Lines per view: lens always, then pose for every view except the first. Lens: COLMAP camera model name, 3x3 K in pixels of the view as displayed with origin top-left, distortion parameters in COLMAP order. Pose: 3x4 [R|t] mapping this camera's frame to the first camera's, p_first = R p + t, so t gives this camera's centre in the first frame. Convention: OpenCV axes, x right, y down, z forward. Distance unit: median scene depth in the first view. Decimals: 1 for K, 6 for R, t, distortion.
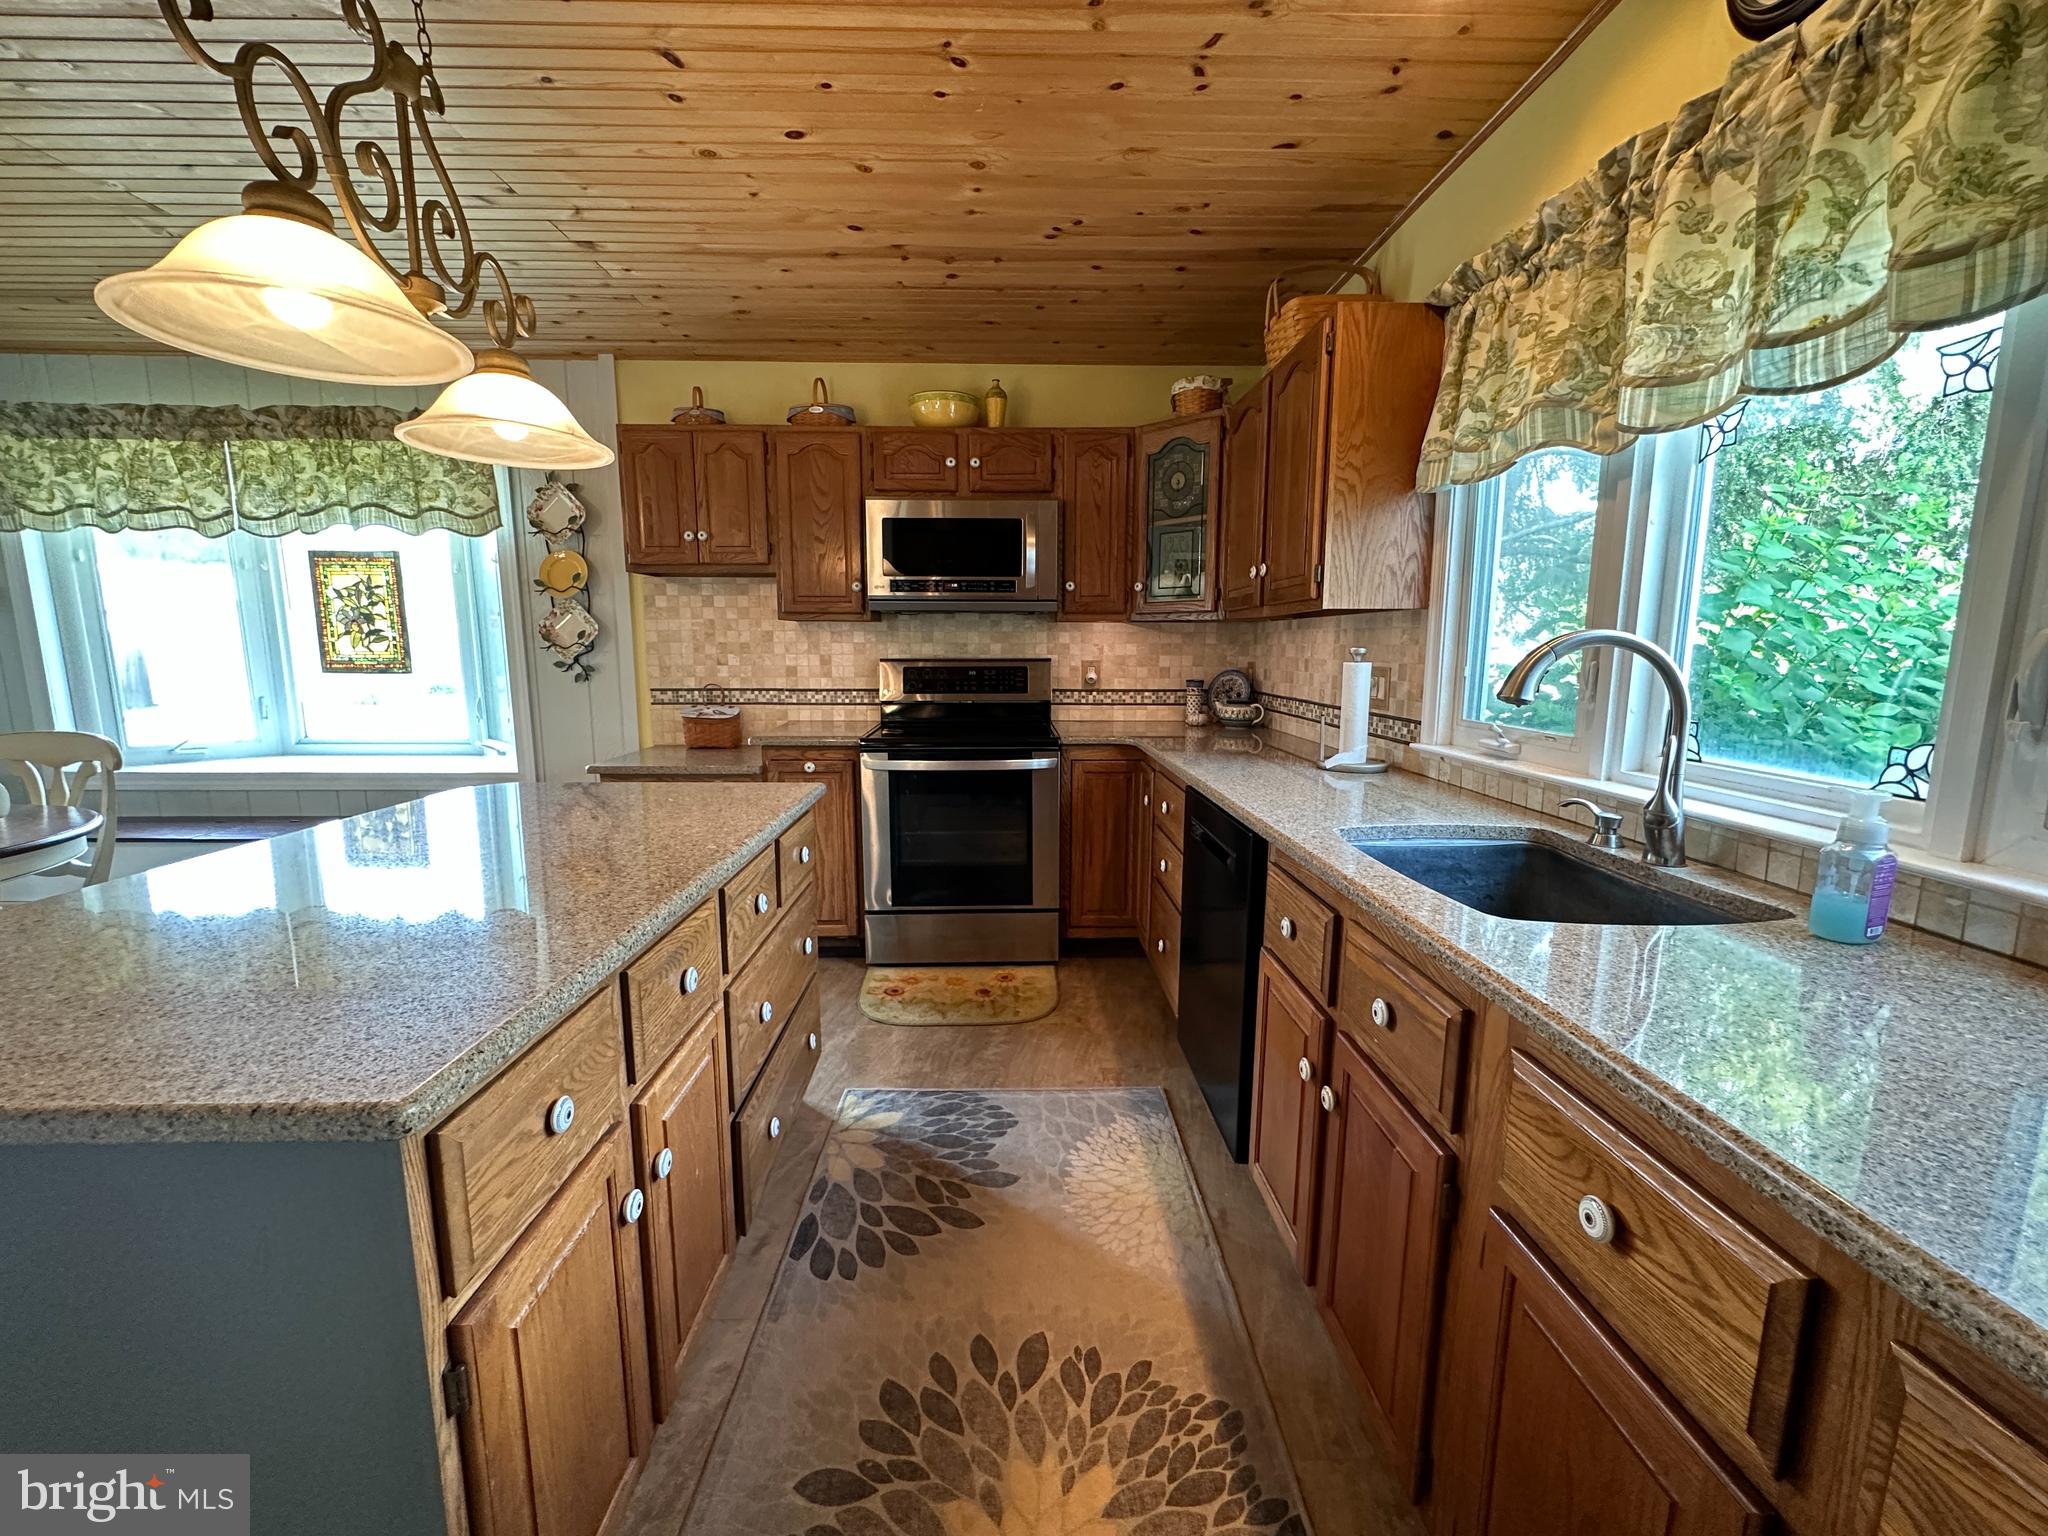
lens RADIAL K [[820.3, 0, 1021.8], [0, 820.3, 766.9], [0, 0, 1]] dist [-0.000947, -0.000155]
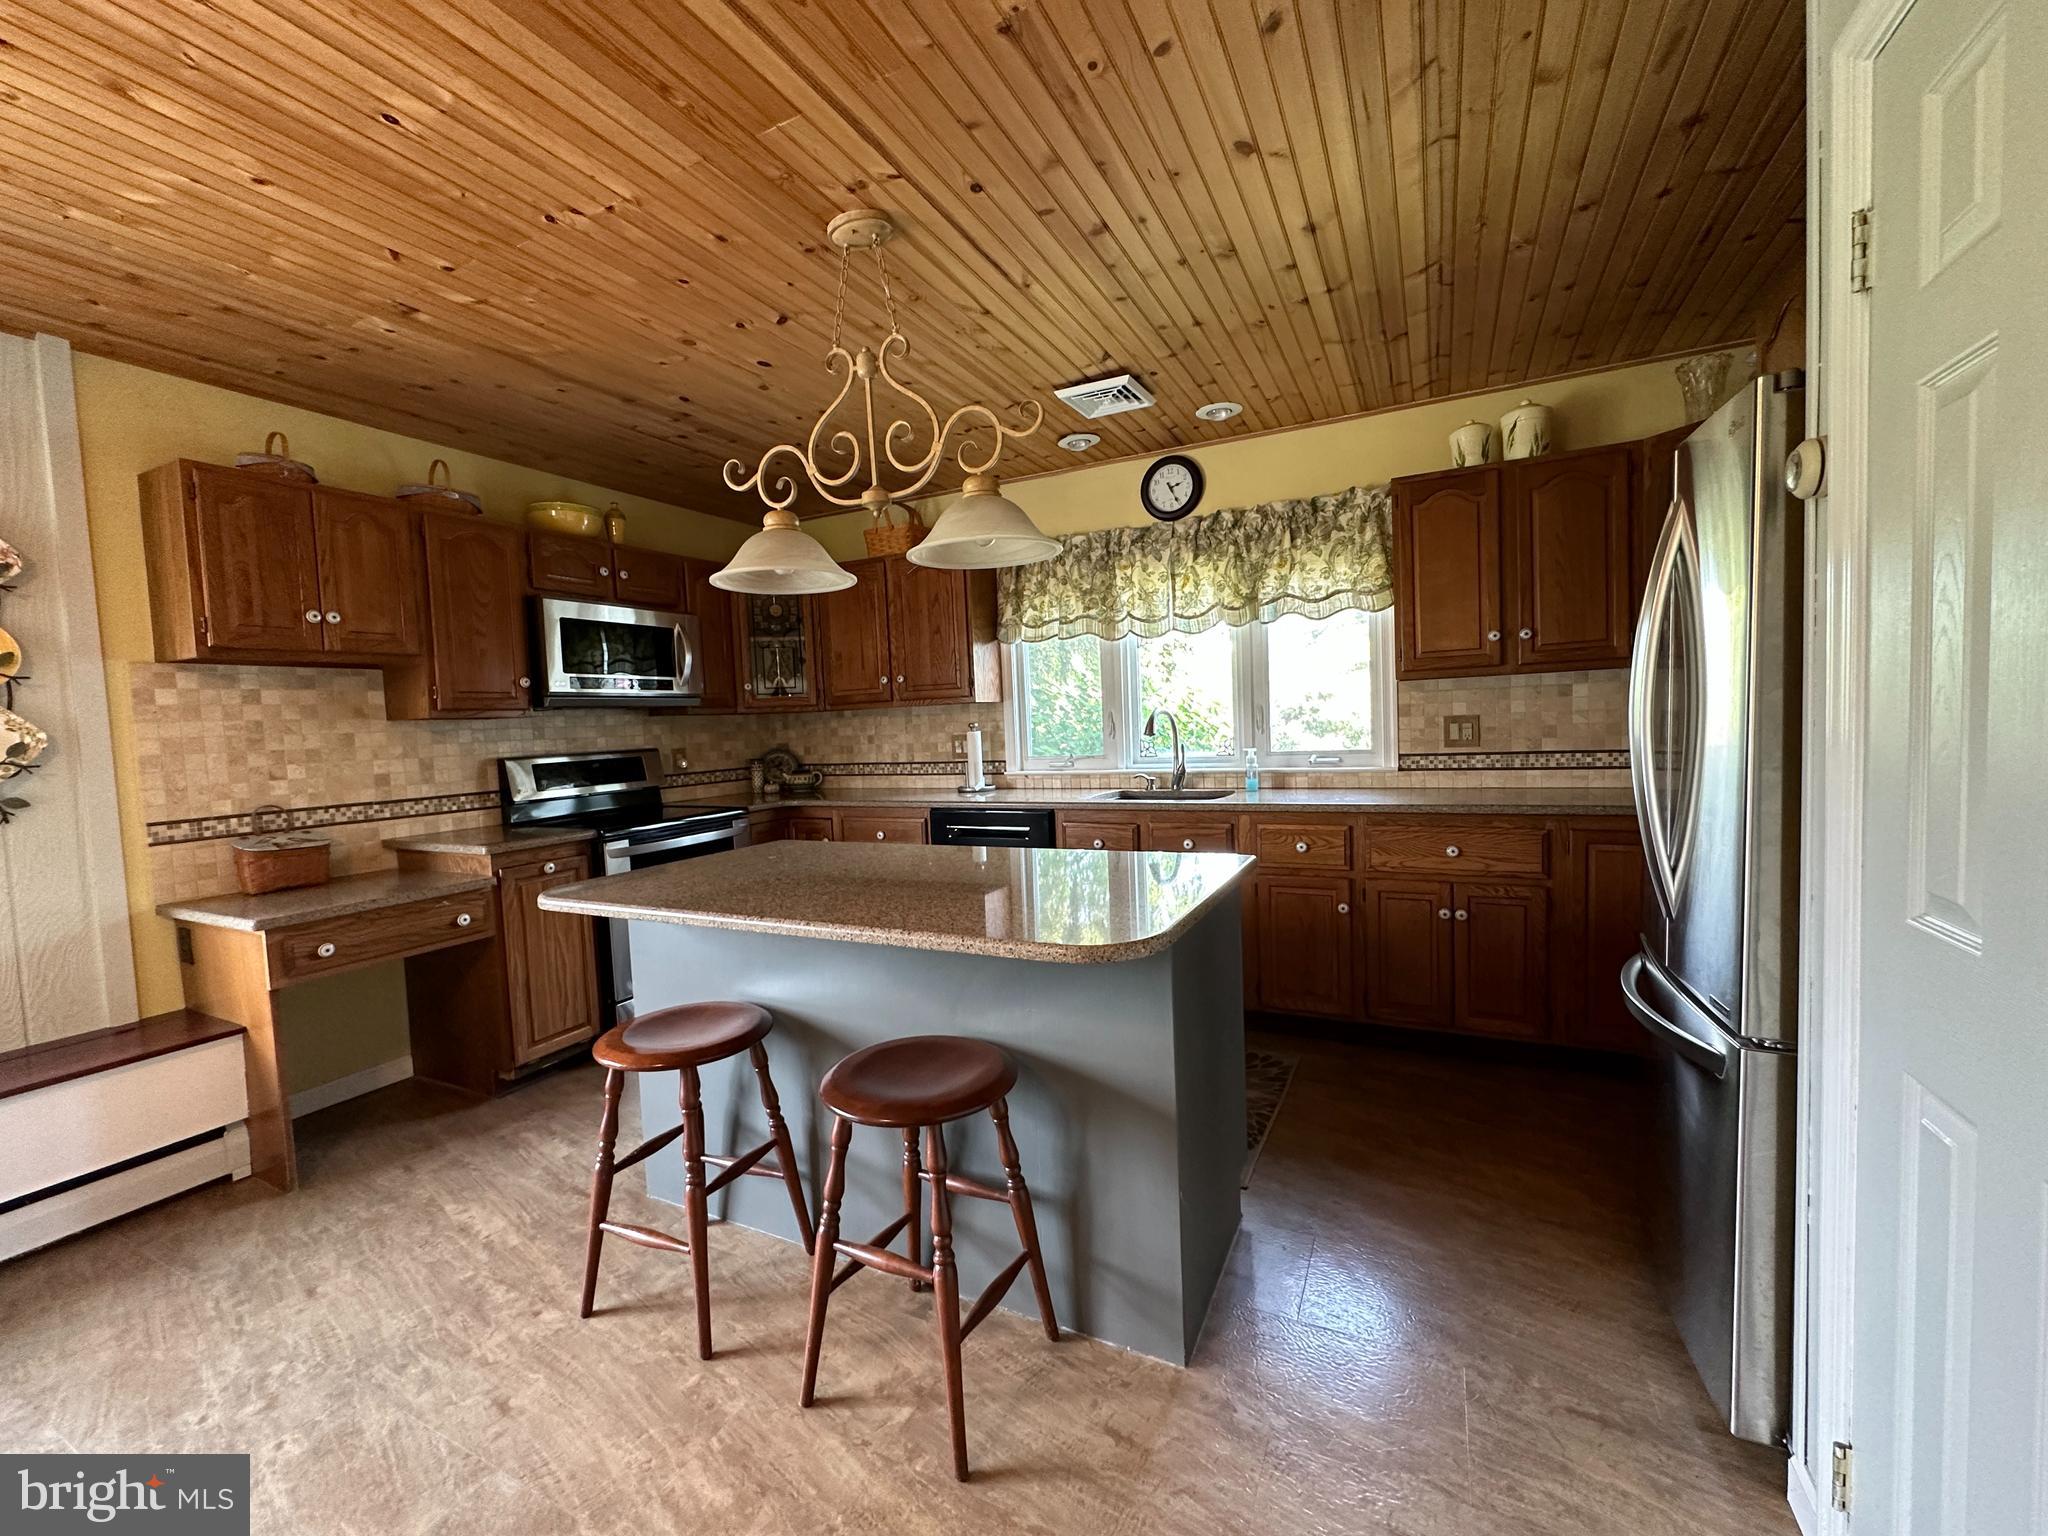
lens RADIAL K [[820.3, 0, 1021.8], [0, 820.3, 766.9], [0, 0, 1]] dist [-0.000947, -0.000155]
pose [[0.469460, -0.072328, 0.879986, -0.772278], [0.174443, 0.984592, -0.012138, -0.007352], [-0.865550, 0.159206, 0.474844, 0.045935]]
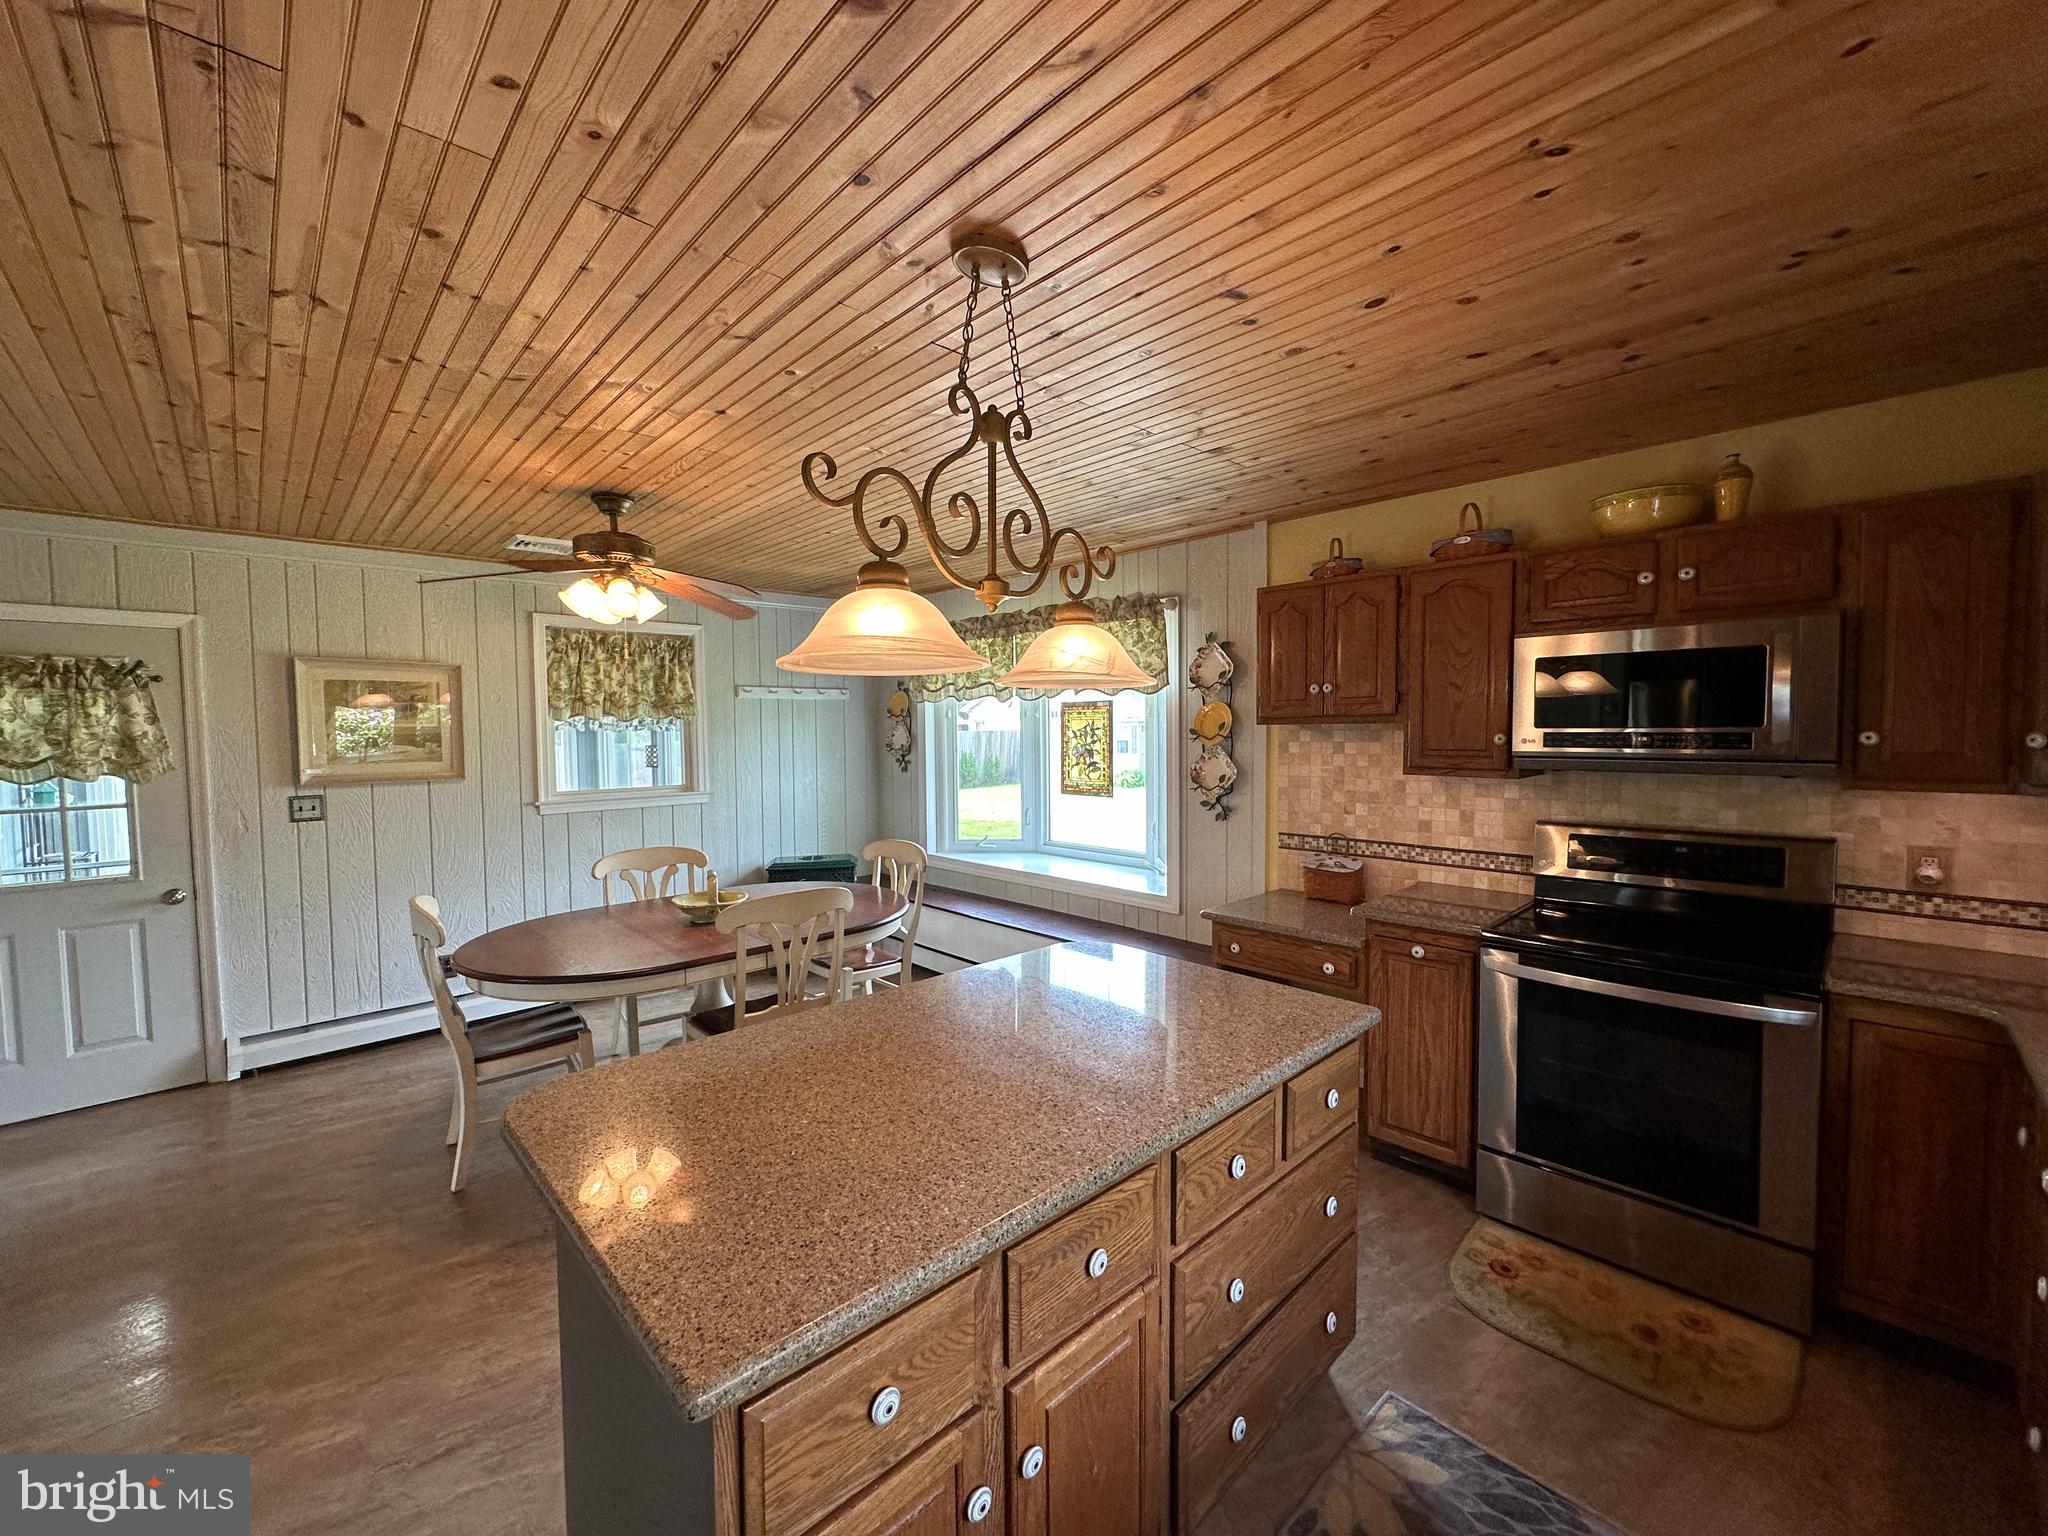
lens RADIAL K [[820.3, 0, 1021.8], [0, 820.3, 766.9], [0, 0, 1]] dist [-0.000947, -0.000155]
pose [[0.673262, 0.025886, -0.738951, 0.085833], [-0.099777, 0.993427, -0.056107, -0.095255], [0.732641, 0.111505, 0.671419, 0.087917]]
